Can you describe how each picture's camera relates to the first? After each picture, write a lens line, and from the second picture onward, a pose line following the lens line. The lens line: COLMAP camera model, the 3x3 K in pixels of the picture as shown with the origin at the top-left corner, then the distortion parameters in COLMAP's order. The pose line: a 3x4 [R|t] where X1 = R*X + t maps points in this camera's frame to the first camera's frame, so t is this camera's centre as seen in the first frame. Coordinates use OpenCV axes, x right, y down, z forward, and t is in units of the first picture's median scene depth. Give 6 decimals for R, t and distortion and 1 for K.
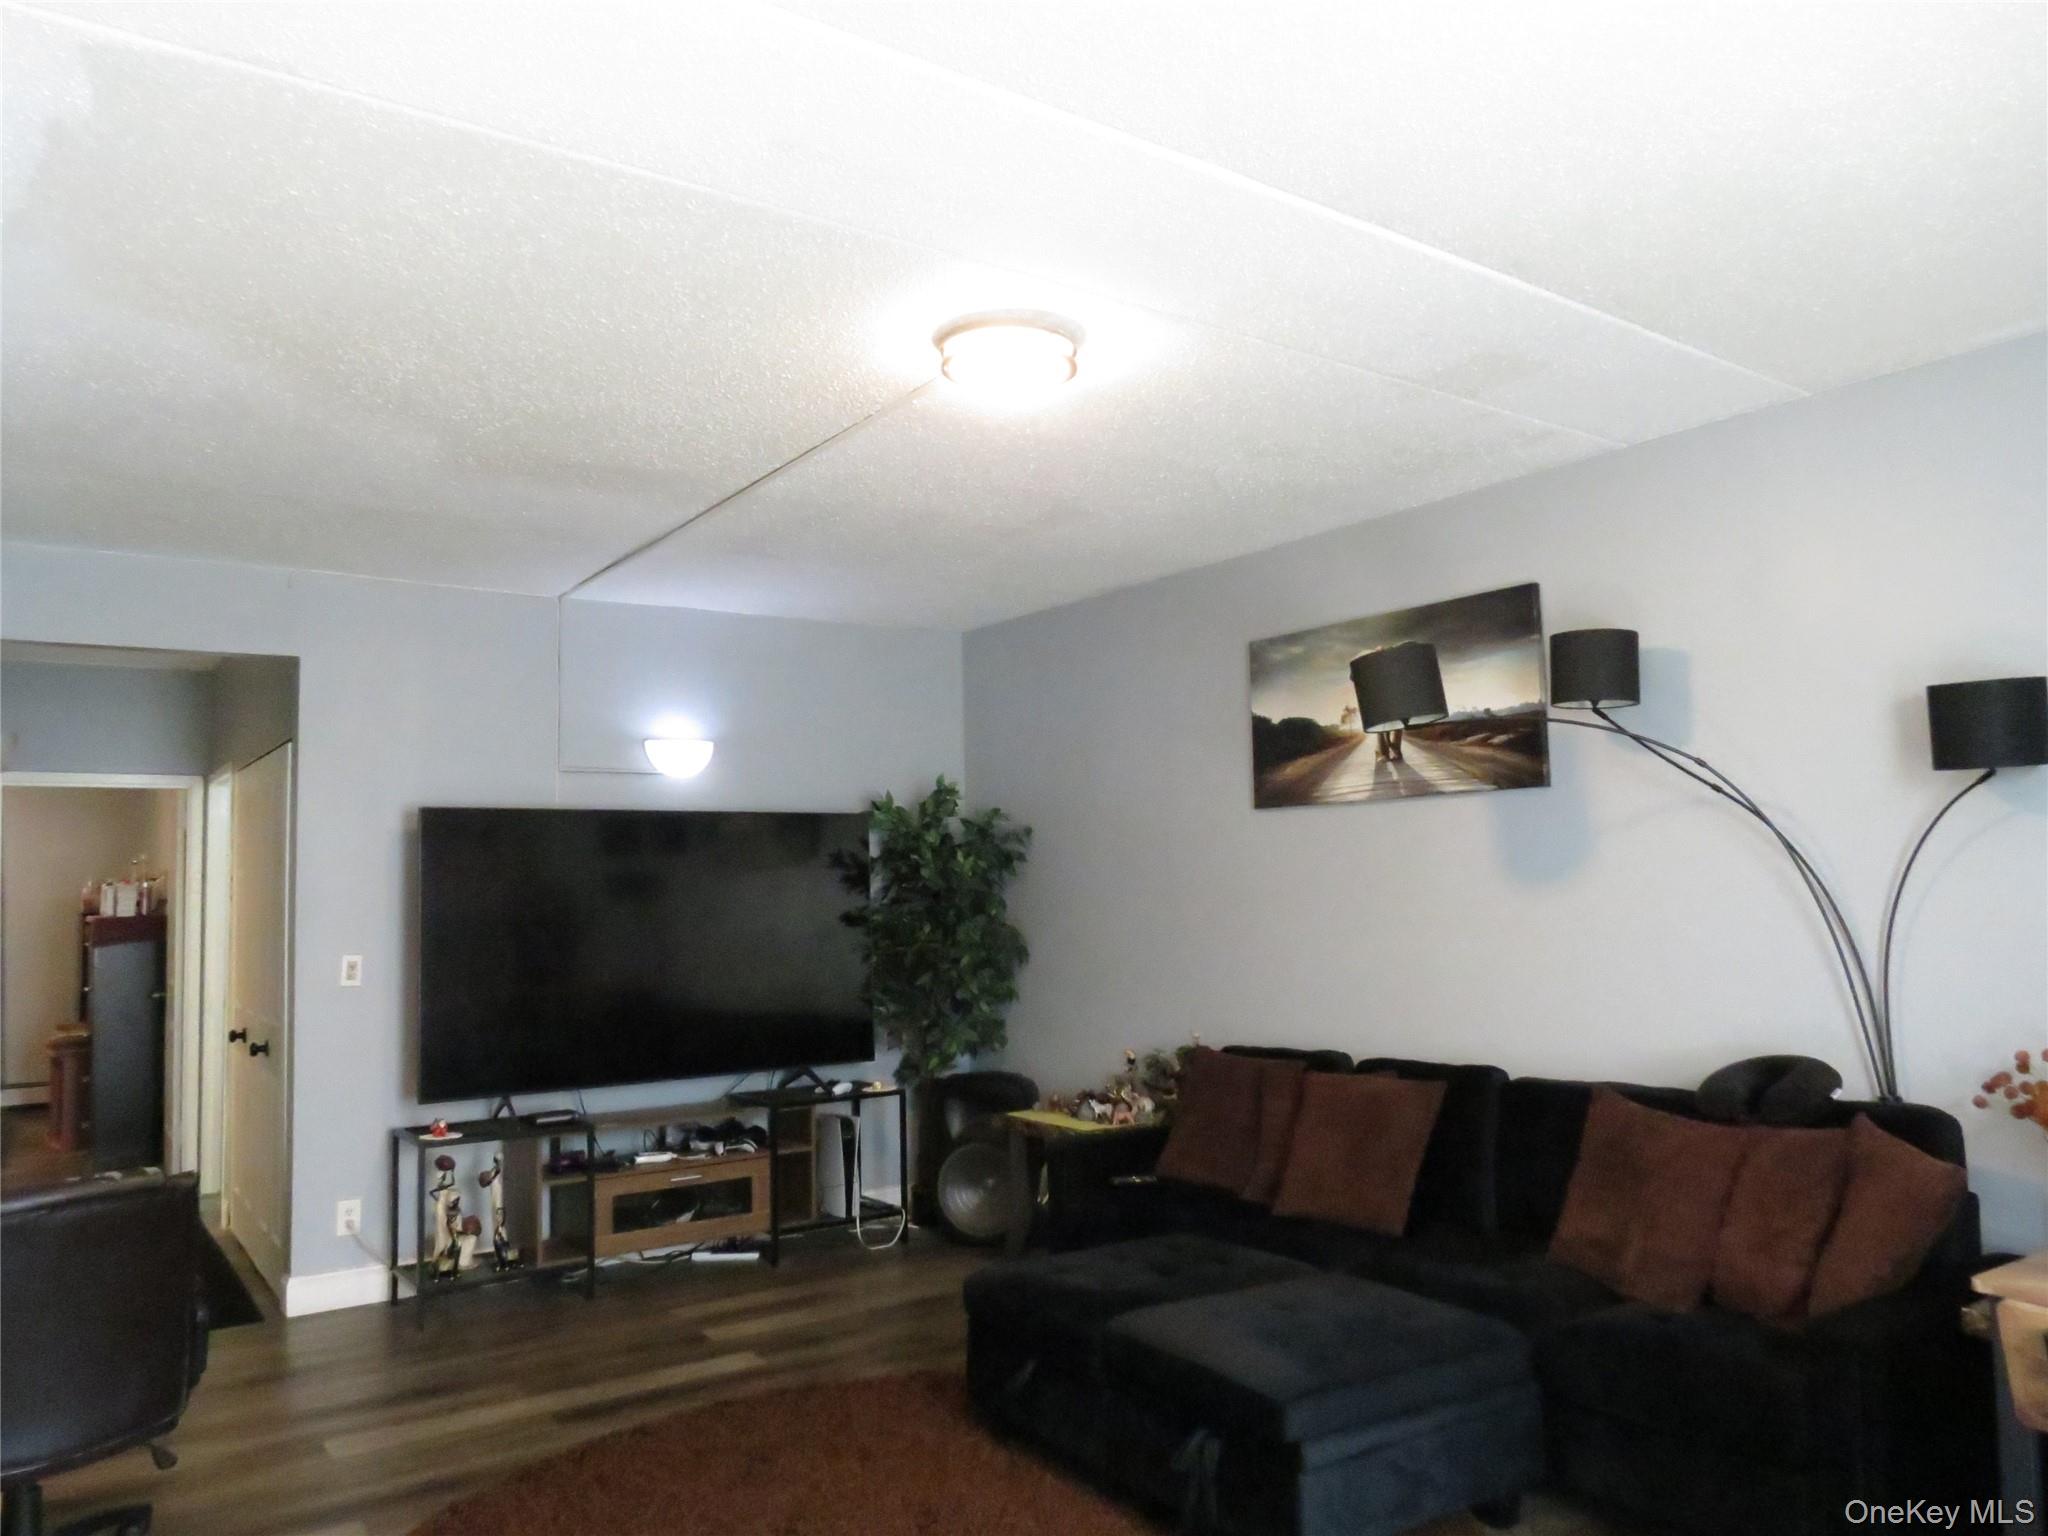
lens RADIAL K [[1462.5, 0, 1039.5], [0, 1462.5, 781.3], [0, 0, 1]] dist [-0.028188, 0.003380]
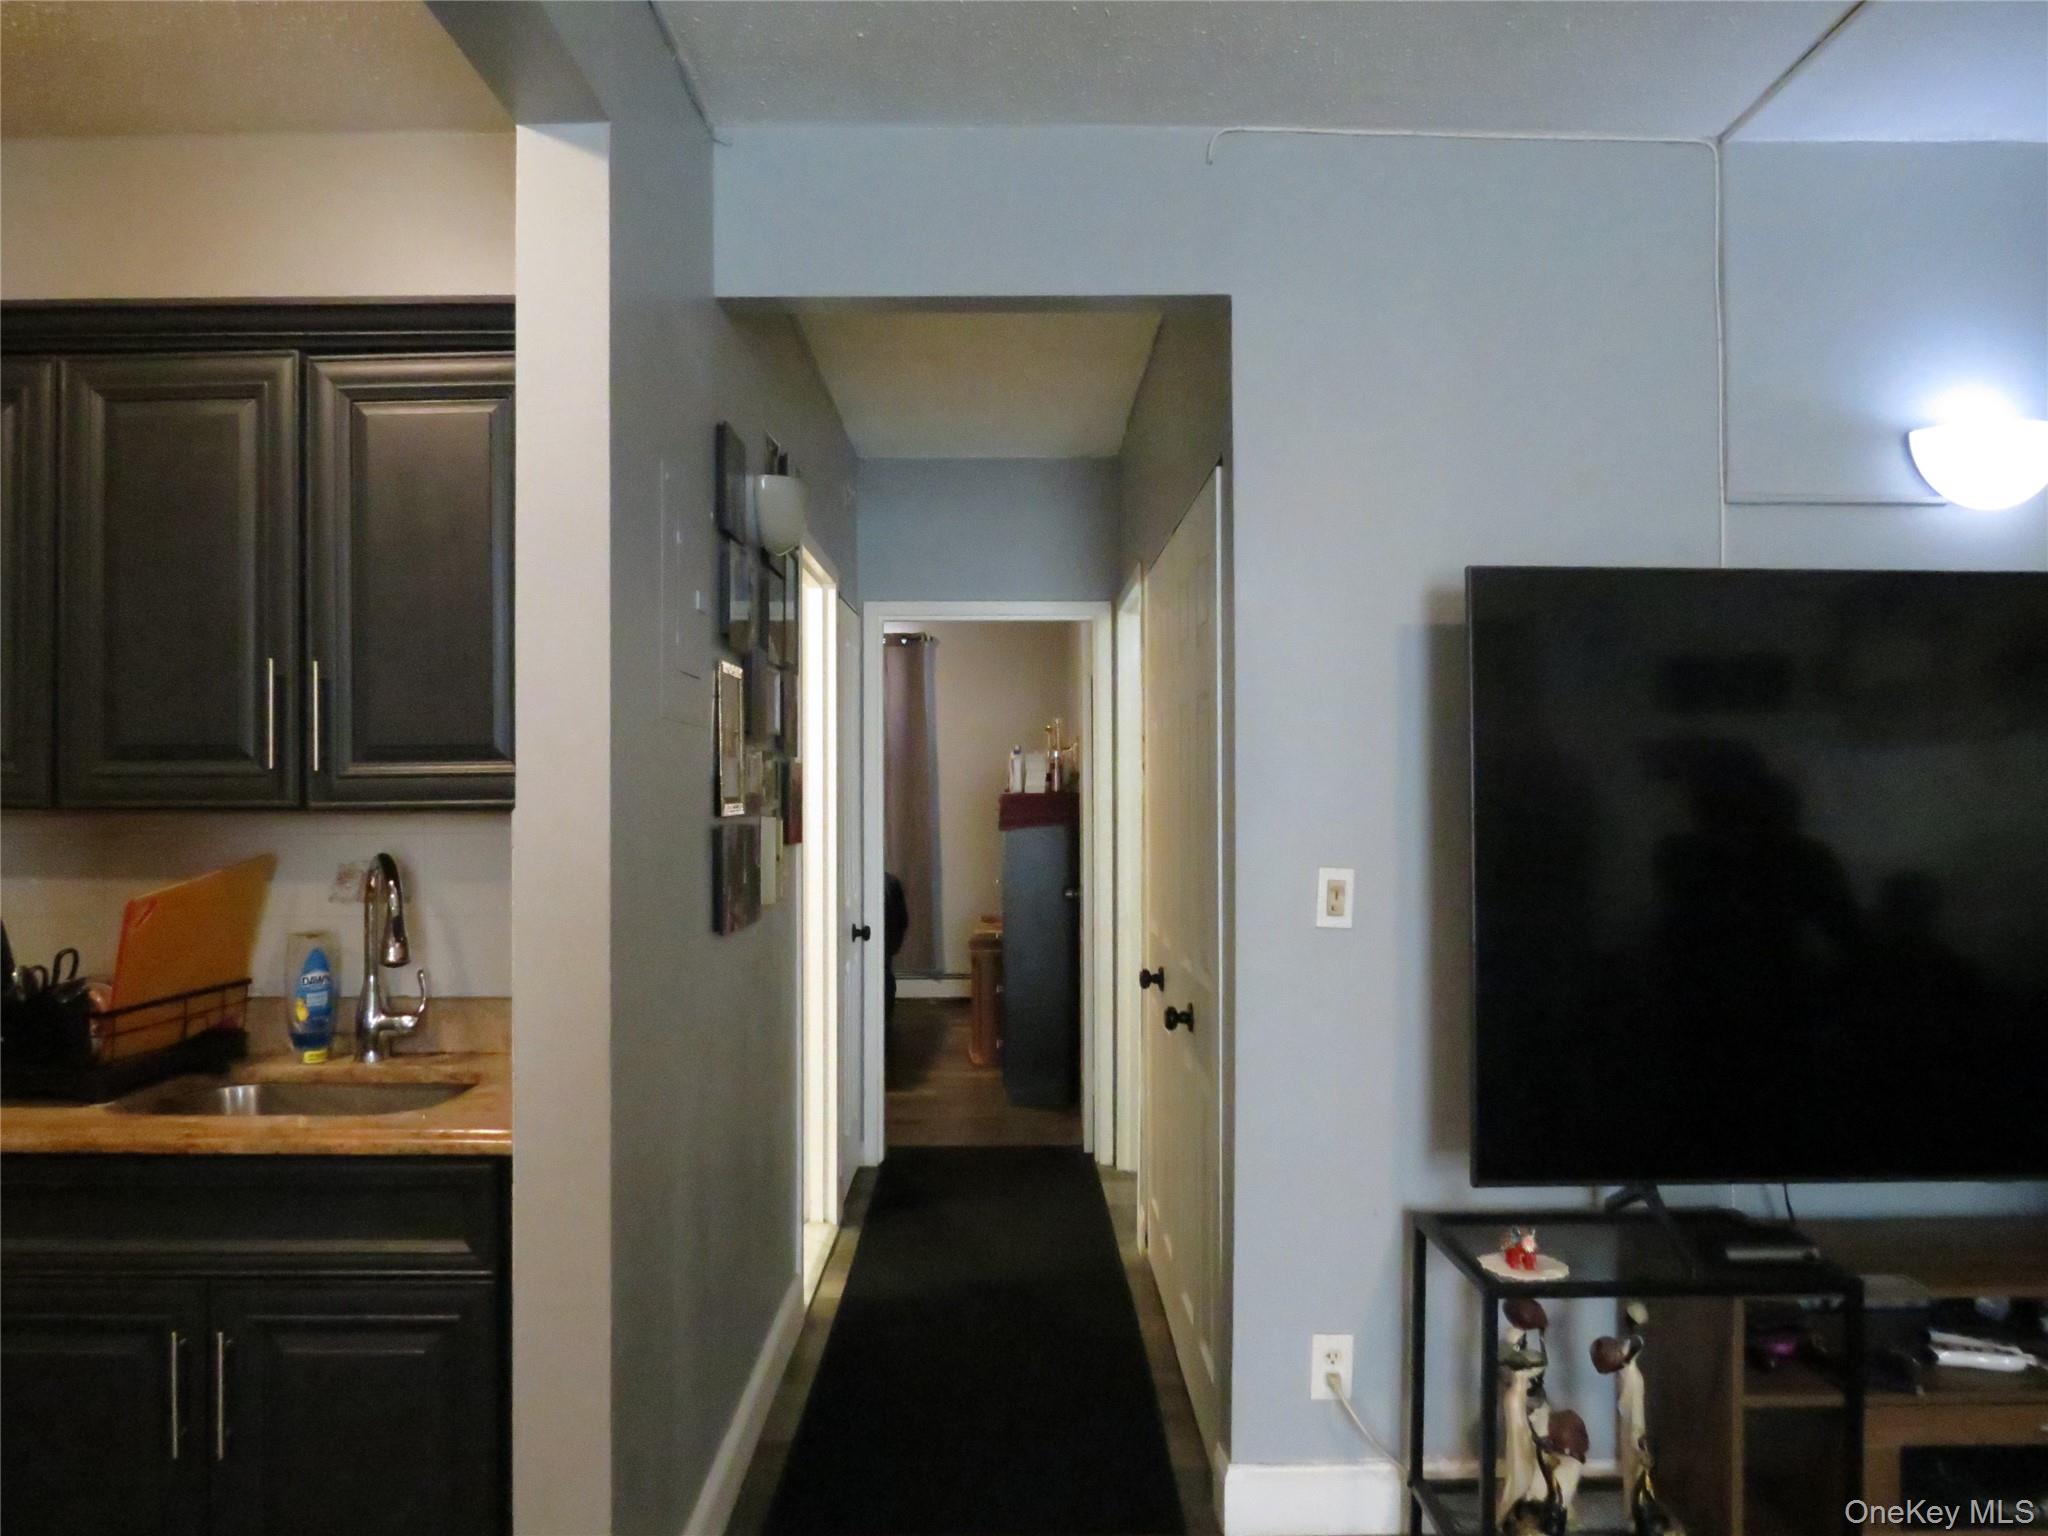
lens RADIAL K [[1462.5, 0, 1028.5], [0, 1462.5, 778.0], [0, 0, 1]] dist [-0.028188, 0.003380]
pose [[0.822010, 0.016157, -0.569244, -0.251799], [0.023941, 0.997733, 0.062890, 0.049252], [0.568969, -0.065325, 0.819760, 0.483859]]
